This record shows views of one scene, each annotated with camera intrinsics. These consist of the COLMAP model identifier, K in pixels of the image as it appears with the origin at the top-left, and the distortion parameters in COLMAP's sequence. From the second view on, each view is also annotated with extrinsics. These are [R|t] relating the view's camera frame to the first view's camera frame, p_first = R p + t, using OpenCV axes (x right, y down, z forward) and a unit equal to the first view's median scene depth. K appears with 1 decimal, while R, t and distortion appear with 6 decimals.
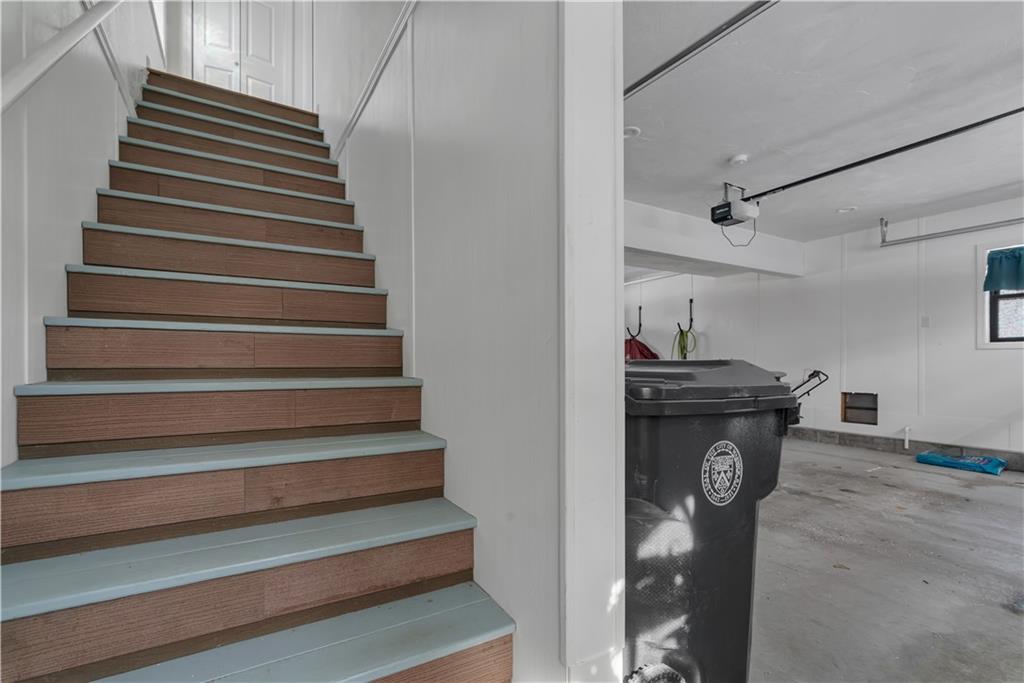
lens RADIAL K [[469.4, 0, 512.9], [0, 469.4, 359.5], [0, 0, 1]] dist [-0.004081, -0.000396]
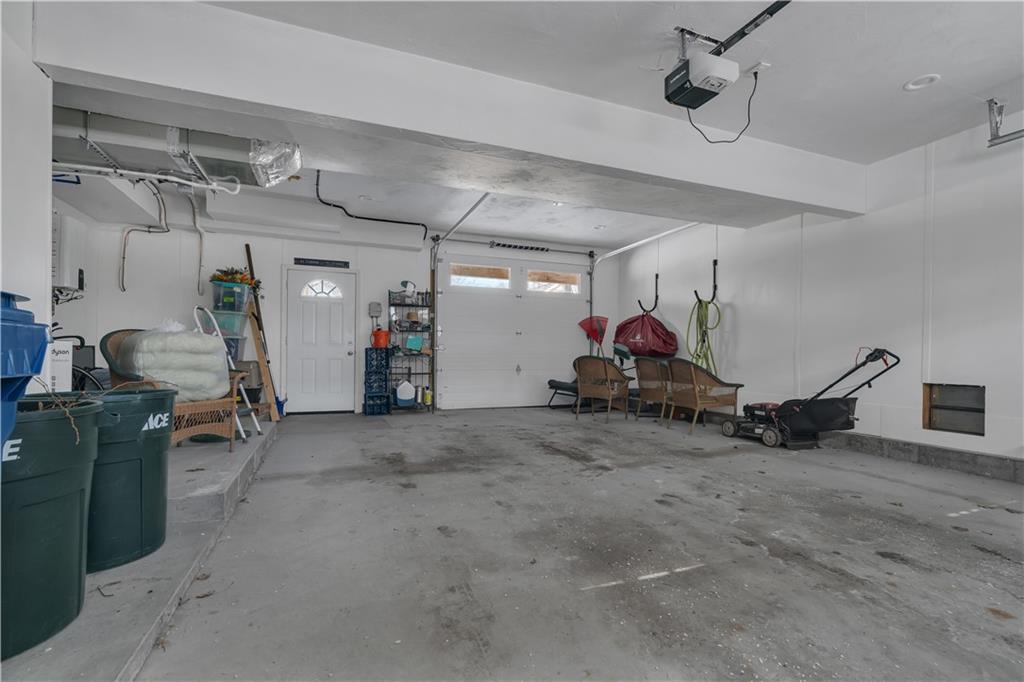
lens RADIAL K [[466.9, 0, 512.7], [0, 466.9, 348.9], [0, 0, 1]] dist [-0.000985, 0.000537]
pose [[0.985877, 0.010637, -0.167130, 0.250014], [-0.011891, 0.999908, -0.006504, 0.034040], [0.167046, 0.008400, 0.985913, 0.267113]]
